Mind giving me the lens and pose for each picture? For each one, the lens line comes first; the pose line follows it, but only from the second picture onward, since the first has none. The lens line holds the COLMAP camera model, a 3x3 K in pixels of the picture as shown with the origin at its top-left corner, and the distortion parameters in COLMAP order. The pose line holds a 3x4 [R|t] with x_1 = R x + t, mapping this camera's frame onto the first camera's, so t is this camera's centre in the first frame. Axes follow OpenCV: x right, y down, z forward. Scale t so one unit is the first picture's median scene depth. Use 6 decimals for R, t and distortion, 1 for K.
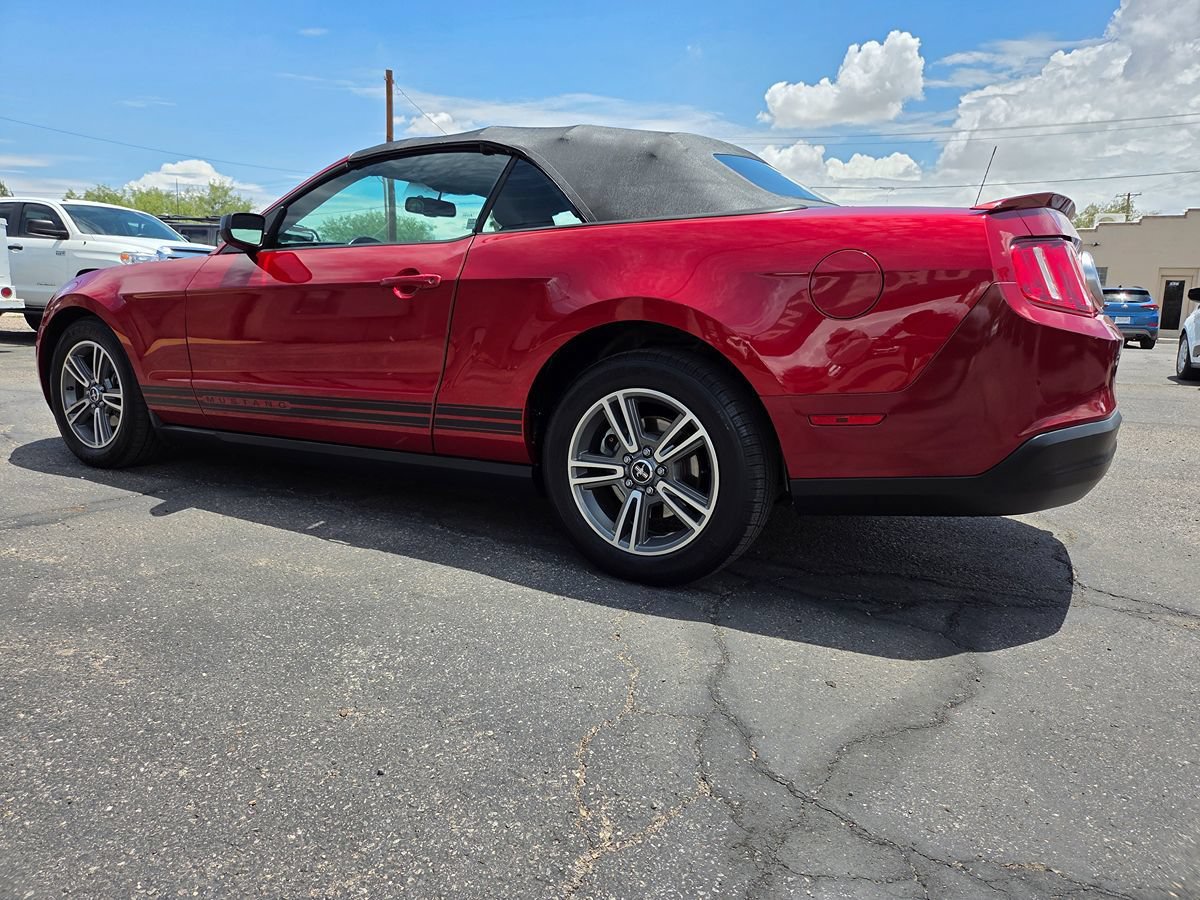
lens RADIAL K [[808.8, 0, 590.4], [0, 808.8, 434.1], [0, 0, 1]] dist [0.060263, -0.050992]
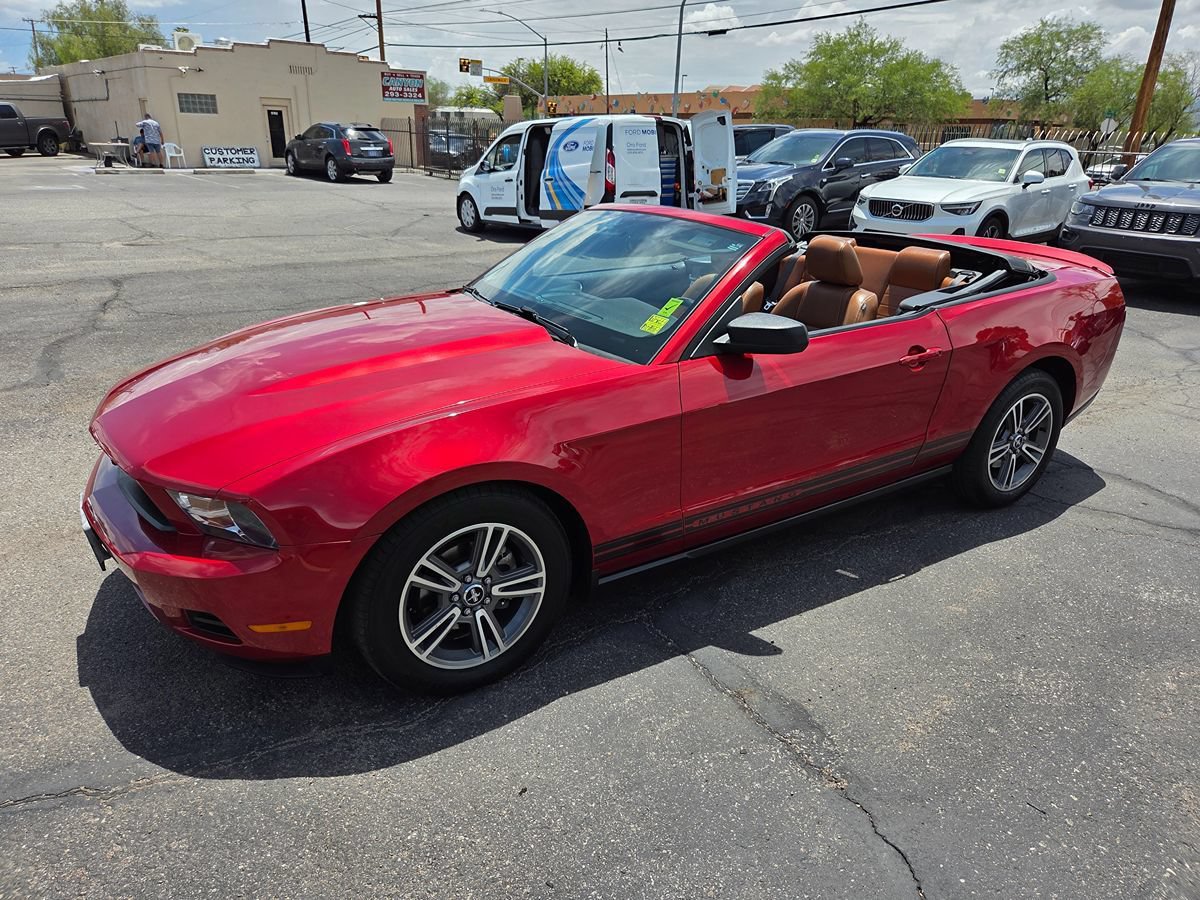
lens RADIAL K [[808.8, 0, 598.2], [0, 808.8, 462.9], [0, 0, 1]] dist [0.060263, -0.050992]
pose [[0.459187, -0.348543, 0.817107, -1.135703], [0.128798, 0.936217, 0.326970, -0.378946], [-0.878953, -0.044898, 0.474791, 0.636817]]
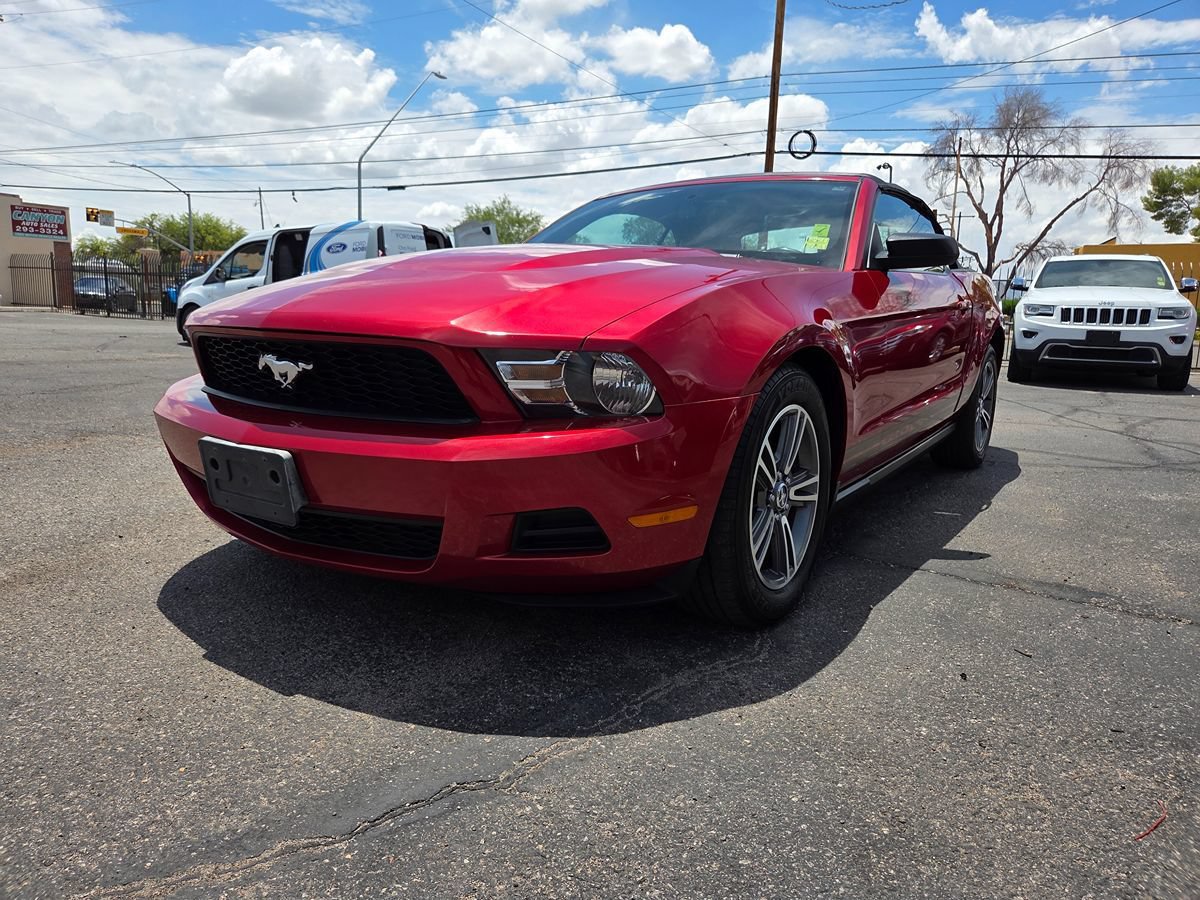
lens RADIAL K [[808.8, 0, 594.2], [0, 808.8, 448.3], [0, 0, 1]] dist [0.060263, -0.050992]
pose [[0.069037, -0.195543, 0.978262, -1.242237], [0.129576, 0.974053, 0.185557, -0.217252], [-0.989163, 0.113949, 0.092583, 1.145006]]
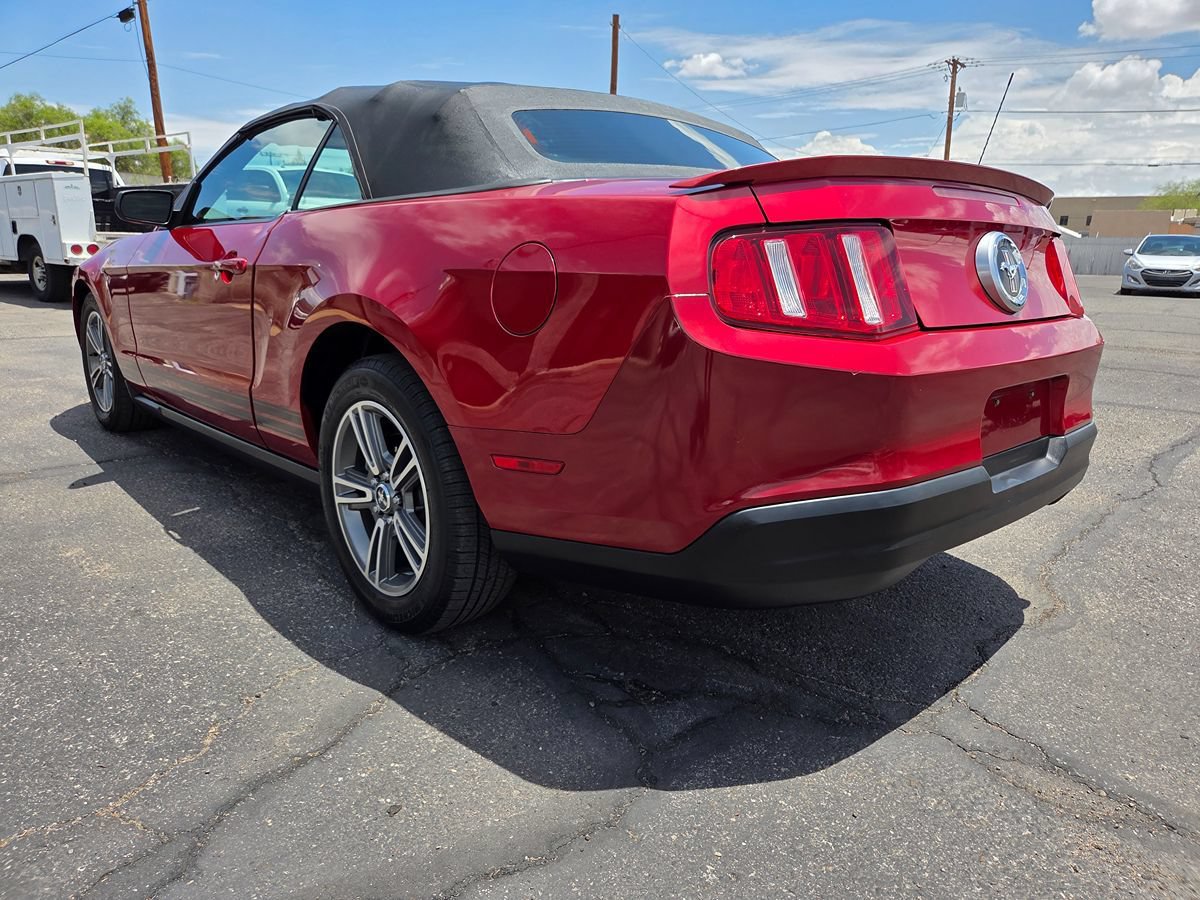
lens RADIAL K [[808.8, 0, 600.7], [0, 808.8, 438.4], [0, 0, 1]] dist [0.060263, -0.050992]
pose [[0.957348, 0.063990, -0.281763, 0.347577], [-0.044869, 0.996263, 0.073804, -0.059885], [0.285432, -0.058014, 0.956641, 0.163953]]
